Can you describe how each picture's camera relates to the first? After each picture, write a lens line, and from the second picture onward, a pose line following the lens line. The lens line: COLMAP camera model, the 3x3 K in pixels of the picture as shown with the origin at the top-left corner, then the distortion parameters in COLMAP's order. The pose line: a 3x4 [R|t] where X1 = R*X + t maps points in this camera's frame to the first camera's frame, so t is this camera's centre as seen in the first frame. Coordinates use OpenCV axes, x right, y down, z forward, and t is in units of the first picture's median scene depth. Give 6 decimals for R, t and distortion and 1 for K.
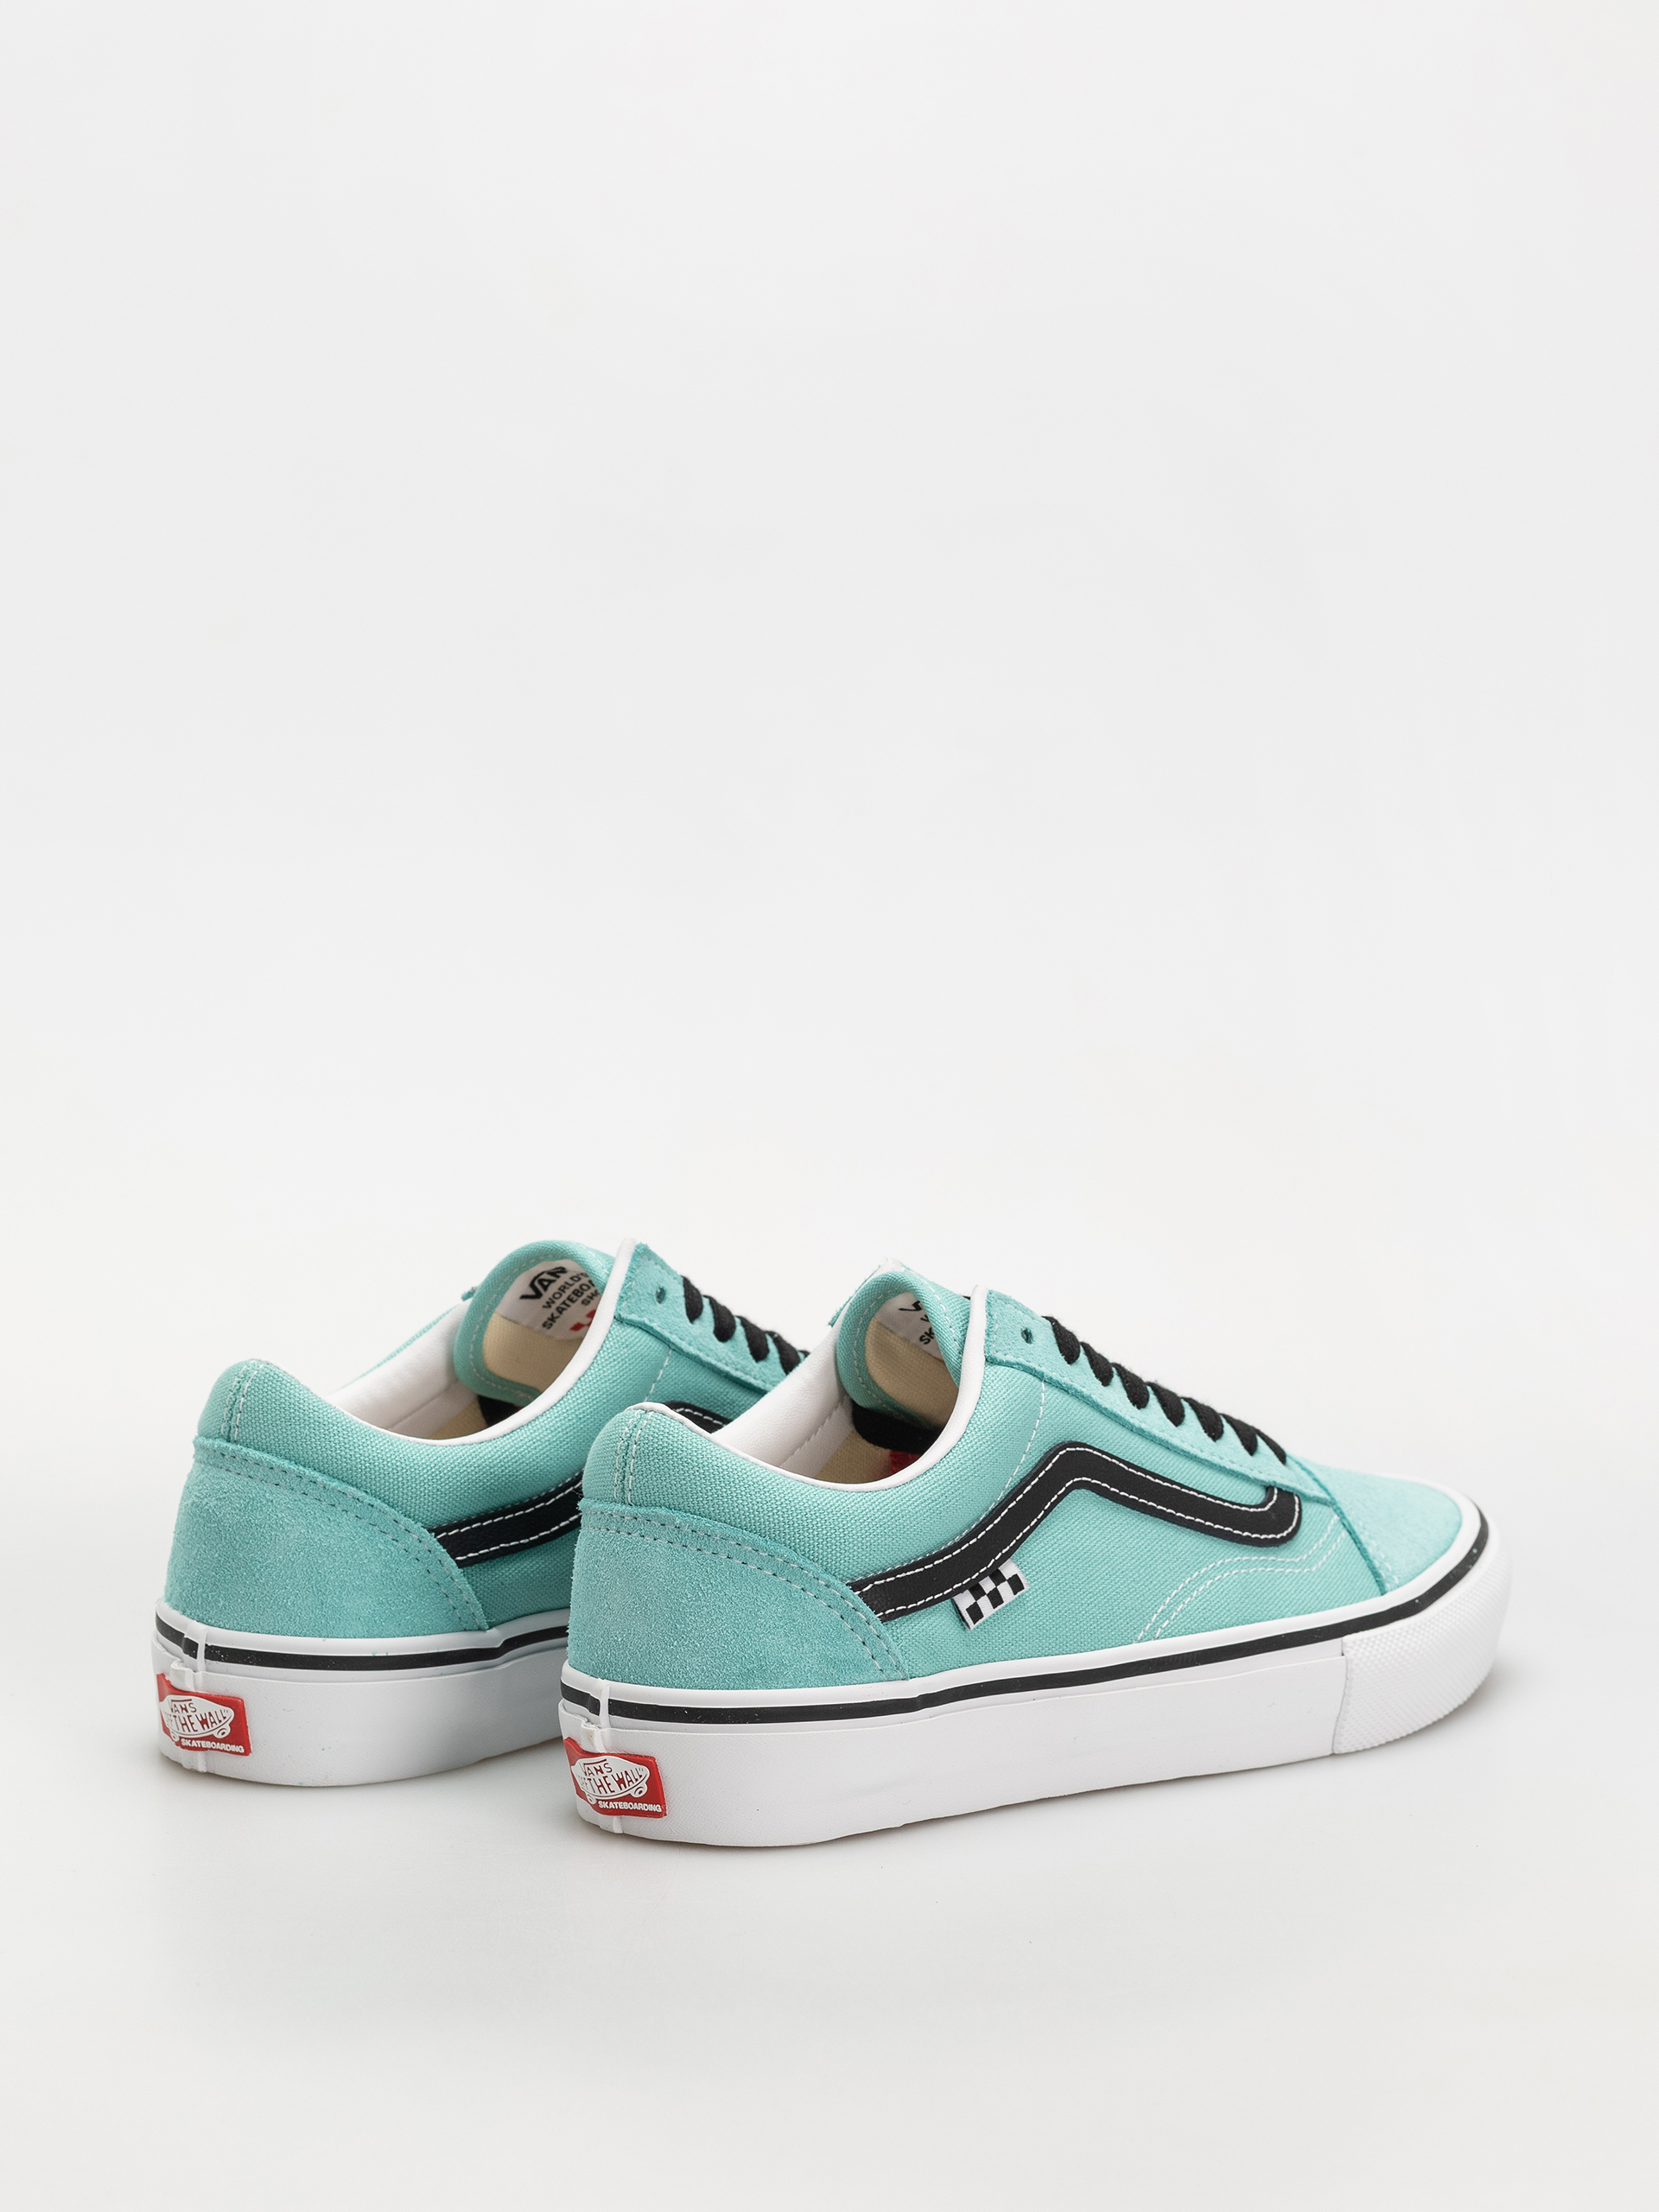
lens RADIAL K [[6953.2, 0, 829.5], [0, 6953.2, 1106.0], [0, 0, 1]] dist [-0.114087, 1.523251]
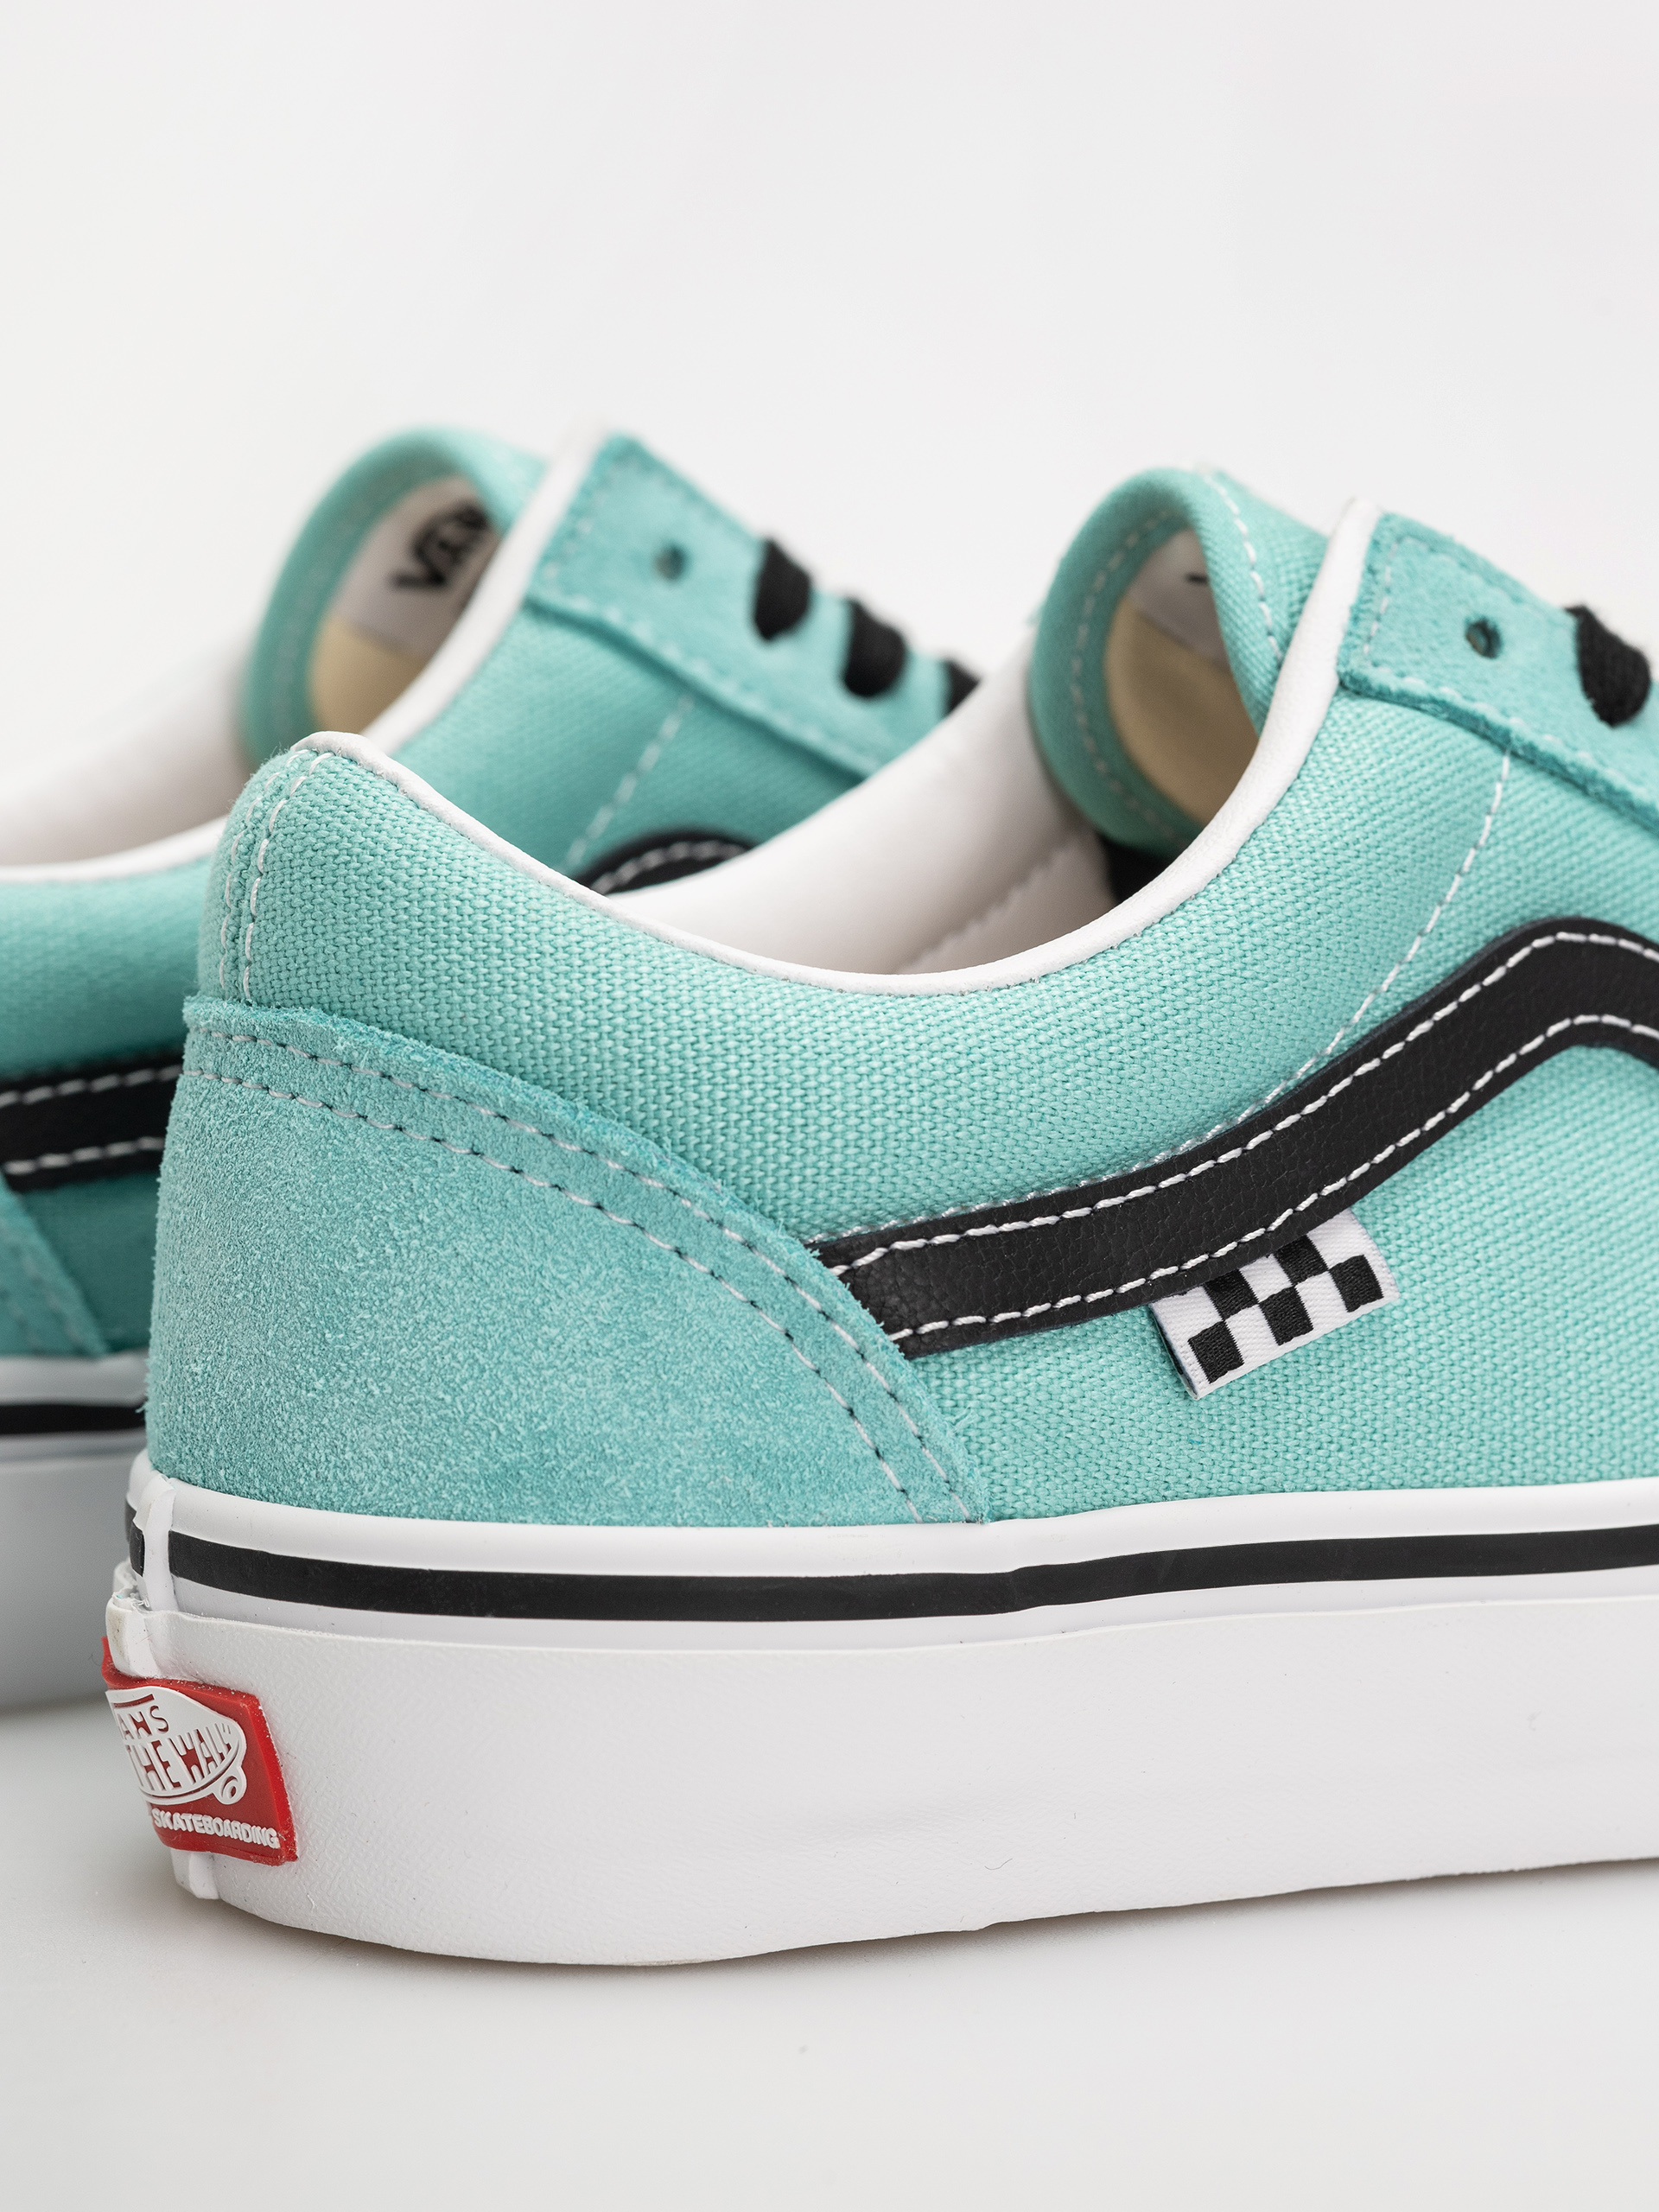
lens RADIAL K [[6953.2, 0, 829.5], [0, 6953.2, 1106.0], [0, 0, 1]] dist [-0.114087, 1.523251]
pose [[0.967953, 0.037065, -0.248380, 0.090405], [-0.035625, 0.999312, 0.010291, 0.057070], [0.248591, -0.001113, 0.968608, 0.644156]]
